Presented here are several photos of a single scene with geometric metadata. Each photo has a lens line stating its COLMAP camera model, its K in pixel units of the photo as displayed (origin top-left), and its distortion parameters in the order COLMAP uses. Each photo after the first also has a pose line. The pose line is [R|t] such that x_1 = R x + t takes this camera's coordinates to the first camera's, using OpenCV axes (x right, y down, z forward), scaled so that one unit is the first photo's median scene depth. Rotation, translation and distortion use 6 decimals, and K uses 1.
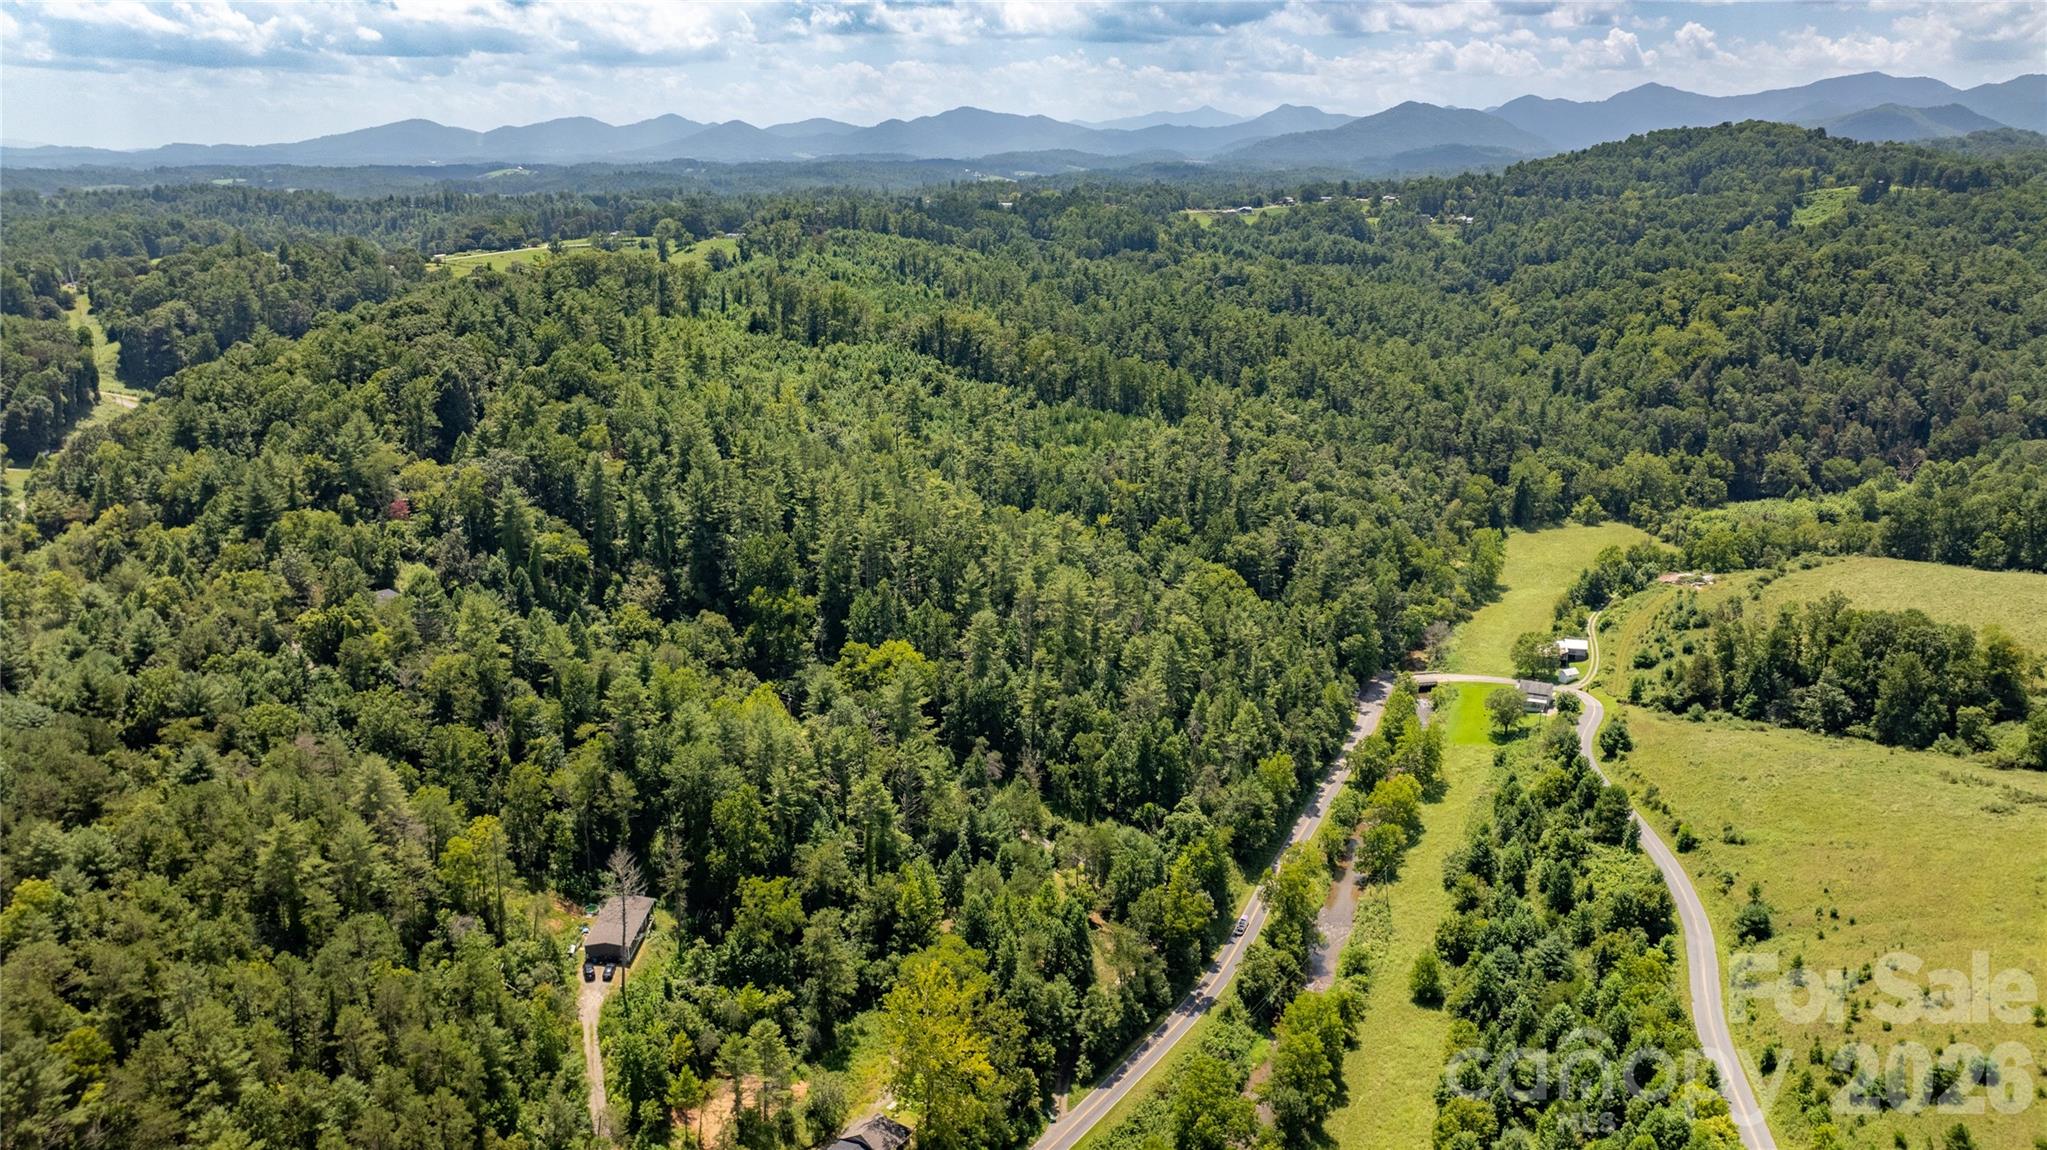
lens RADIAL K [[1440.2, 0, 1023.7], [0, 1440.2, 574.9], [0, 0, 1]] dist [-0.011228, -0.000706]
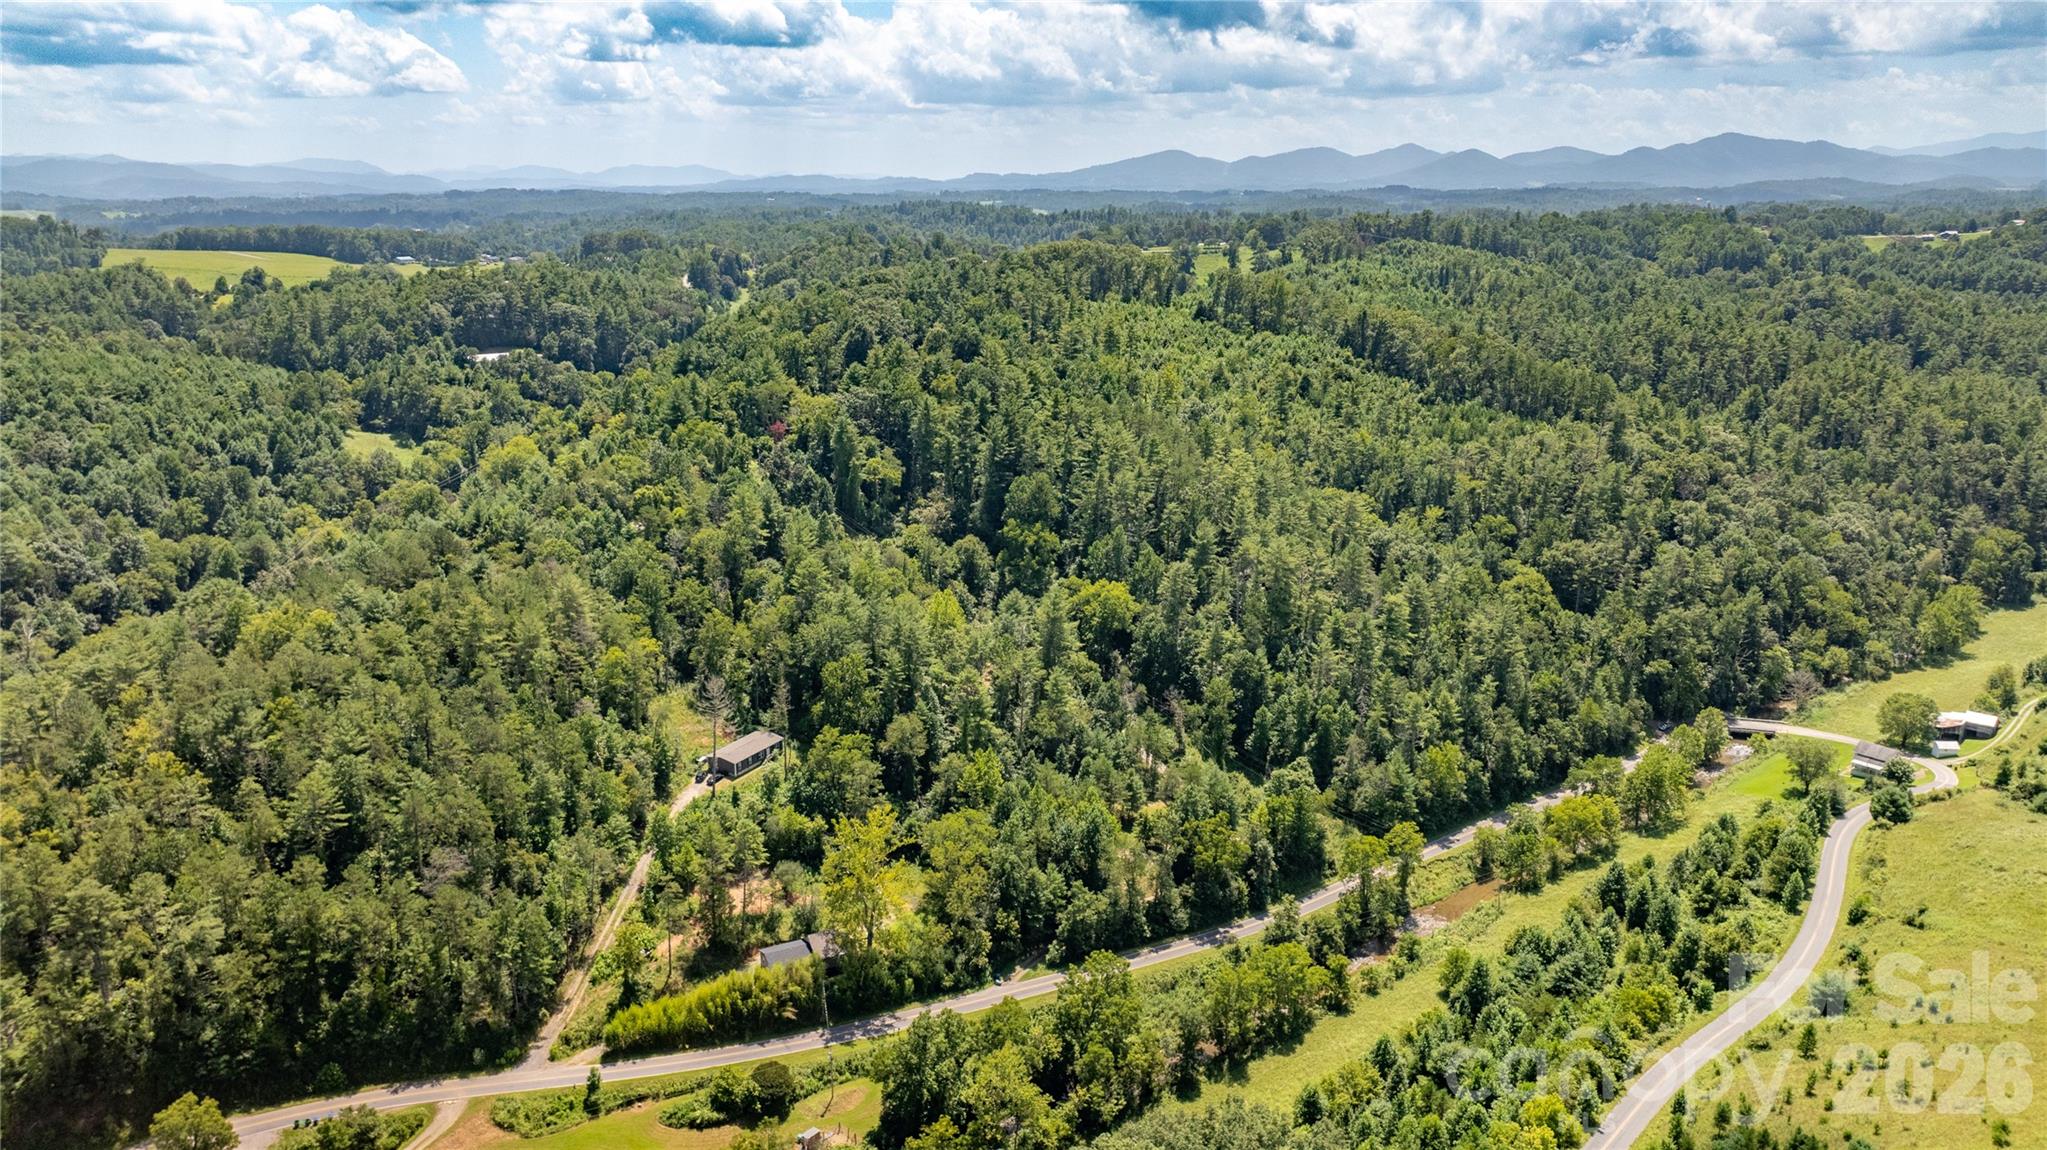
lens RADIAL K [[1440.2, 0, 1026.5], [0, 1440.2, 575.3], [0, 0, 1]] dist [-0.011228, -0.000706]
pose [[0.882307, 0.122861, -0.454355, 0.222239], [-0.131768, 0.991206, 0.012150, 0.023887], [0.451853, 0.049149, 0.890738, 0.006308]]
